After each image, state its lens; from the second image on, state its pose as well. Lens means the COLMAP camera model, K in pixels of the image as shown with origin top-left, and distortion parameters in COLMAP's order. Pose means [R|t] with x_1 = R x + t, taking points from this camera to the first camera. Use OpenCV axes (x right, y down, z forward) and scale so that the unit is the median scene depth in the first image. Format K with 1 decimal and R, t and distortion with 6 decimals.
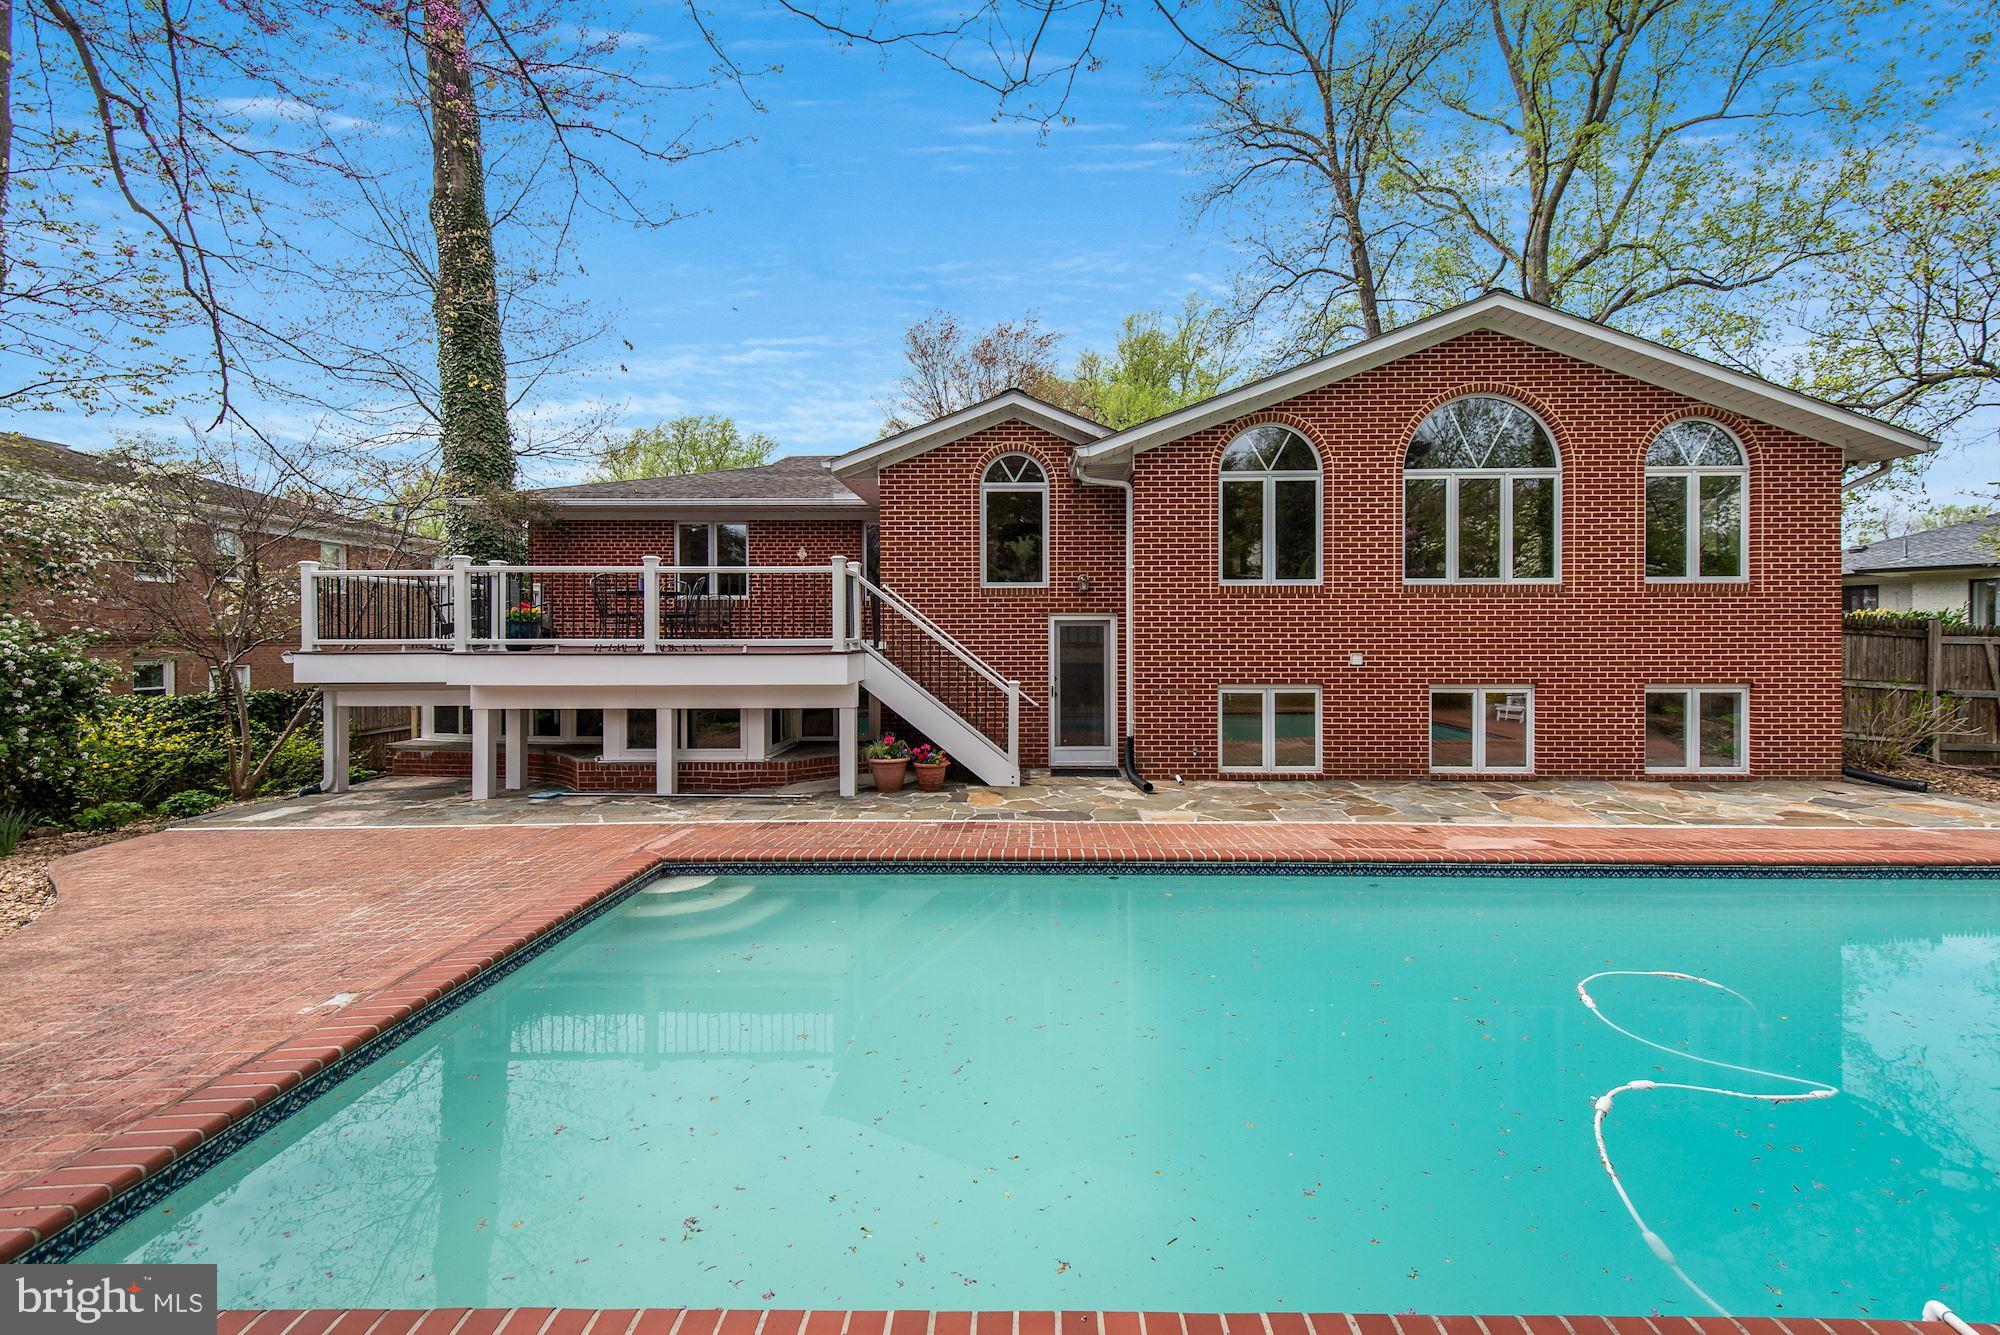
lens RADIAL K [[791.3, 0, 1002.4], [0, 791.3, 627.2], [0, 0, 1]] dist [0.000074, -0.005274]
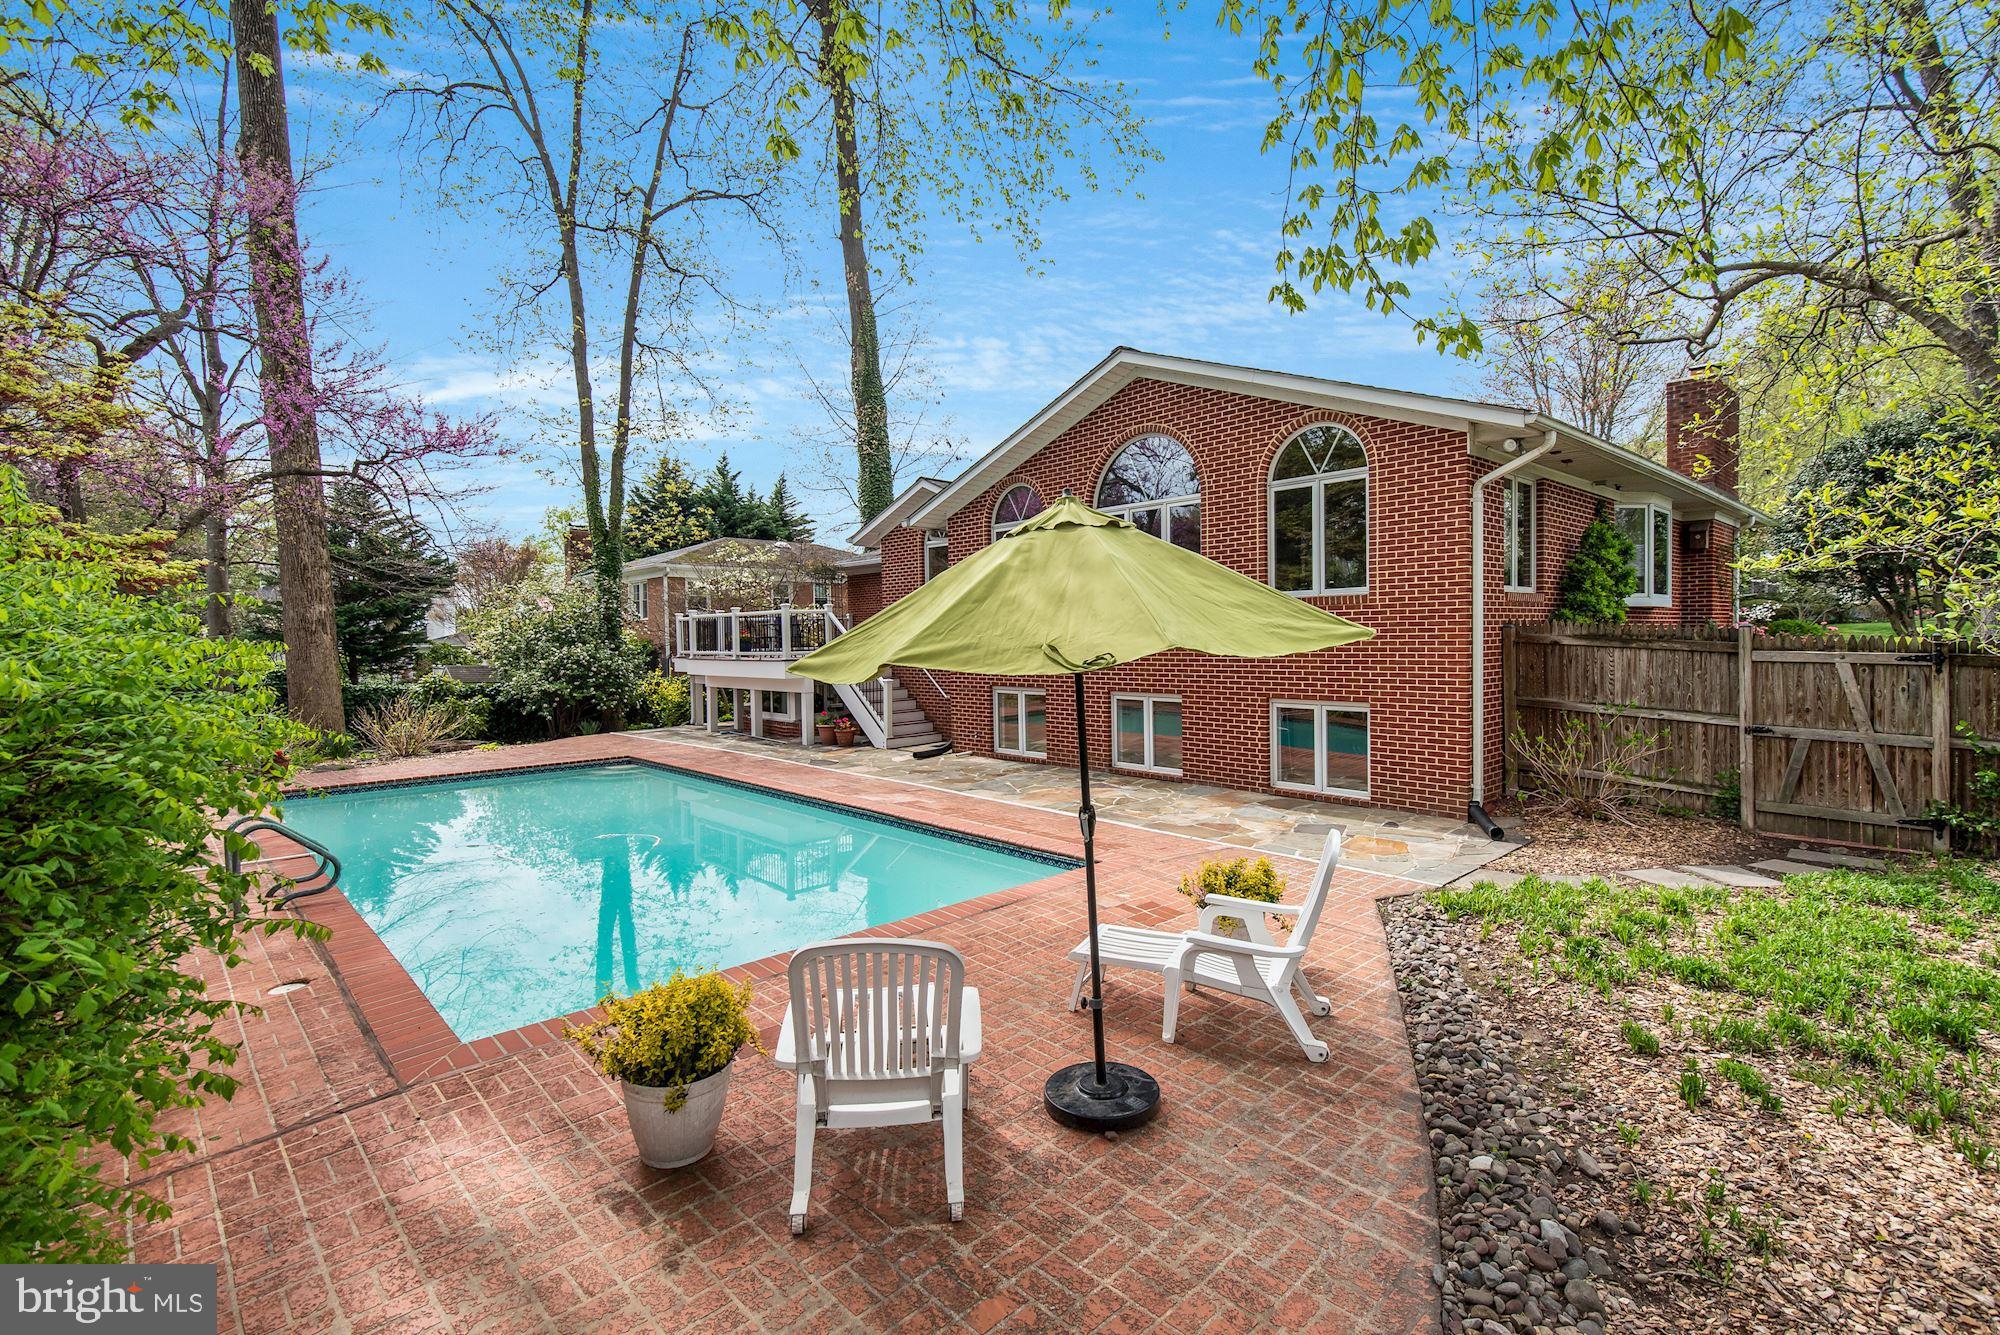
lens RADIAL K [[928.1, 0, 998.9], [0, 928.1, 635.3], [0, 0, 1]] dist [0.000196, -0.013303]
pose [[0.690704, -0.011459, -0.723047, 1.315119], [0.011152, 0.999924, -0.005194, -0.005285], [0.723052, -0.004476, 0.690779, -0.061678]]
